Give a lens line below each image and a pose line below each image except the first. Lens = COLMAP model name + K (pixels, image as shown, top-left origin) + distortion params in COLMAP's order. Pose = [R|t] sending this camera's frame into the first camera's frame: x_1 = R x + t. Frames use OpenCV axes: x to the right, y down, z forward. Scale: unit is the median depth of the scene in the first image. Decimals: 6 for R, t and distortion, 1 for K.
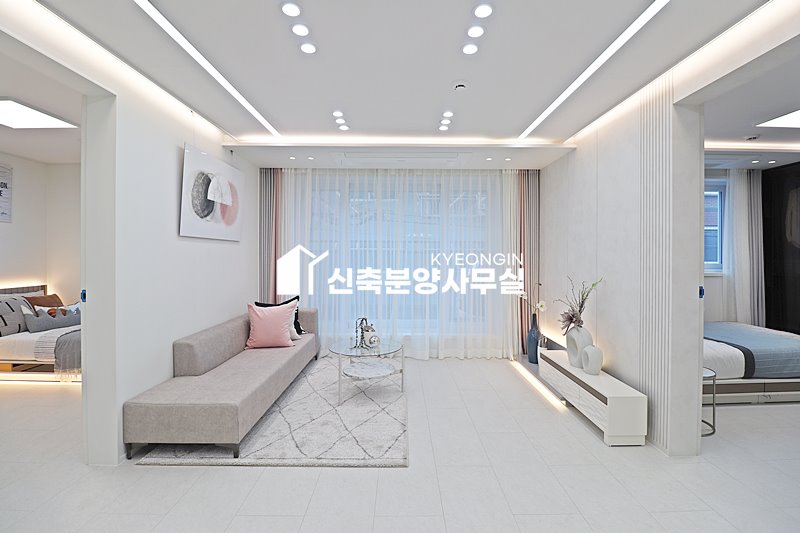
lens RADIAL K [[367.7, 0, 403.4], [0, 367.7, 258.4], [0, 0, 1]] dist [-0.004712, -0.008547]
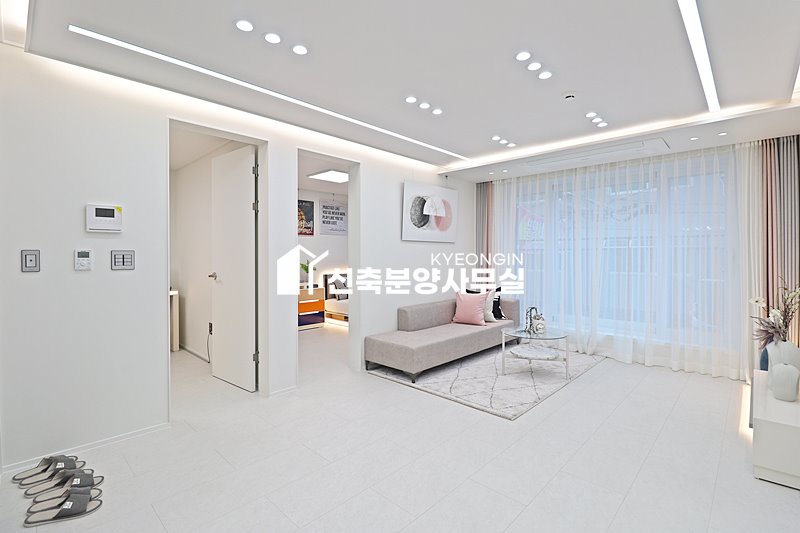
lens RADIAL K [[367.7, 0, 402.1], [0, 367.7, 259.8], [0, 0, 1]] dist [-0.004712, -0.008547]
pose [[0.720558, 0.004364, -0.693381, 0.389628], [-0.001830, 0.999989, 0.004392, 0.011532], [0.693393, -0.001896, 0.720557, -0.100080]]
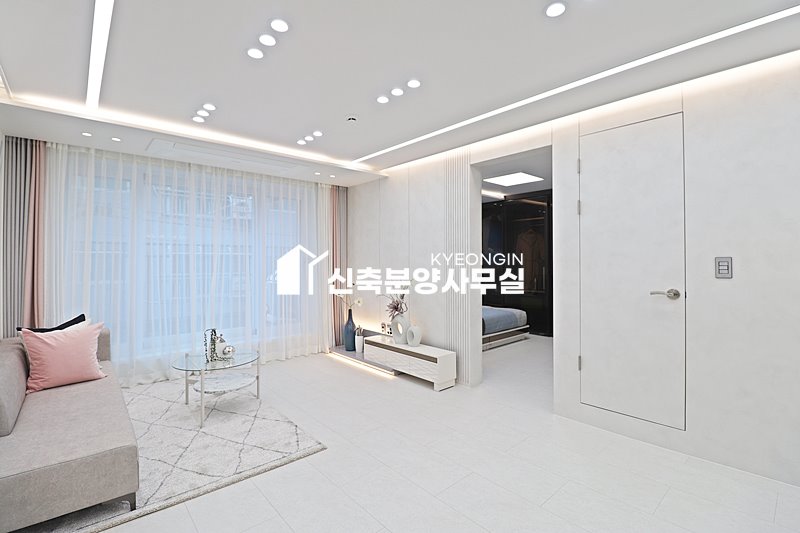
lens RADIAL K [[367.7, 0, 403.5], [0, 367.7, 256.9], [0, 0, 1]] dist [-0.004712, -0.008547]
pose [[0.752073, 0.001273, 0.659079, -0.357689], [0.009535, 0.999872, -0.012812, -0.000857], [-0.659011, 0.015920, 0.751965, -0.005807]]
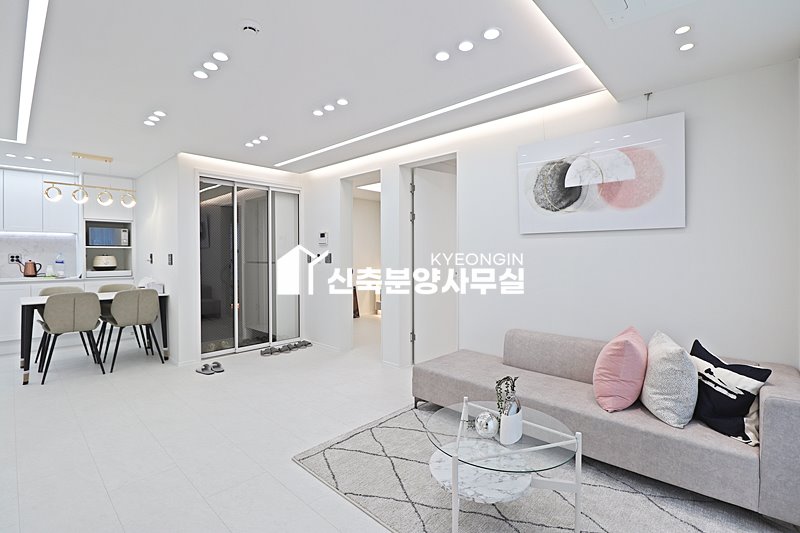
lens RADIAL K [[367.7, 0, 405.1], [0, 367.7, 259.7], [0, 0, 1]] dist [-0.004712, -0.008547]
pose [[-0.678064, 0.007775, -0.734961, 0.349144], [-0.005128, 0.999870, 0.015307, -0.001017], [0.734985, 0.014148, -0.677936, 1.235846]]
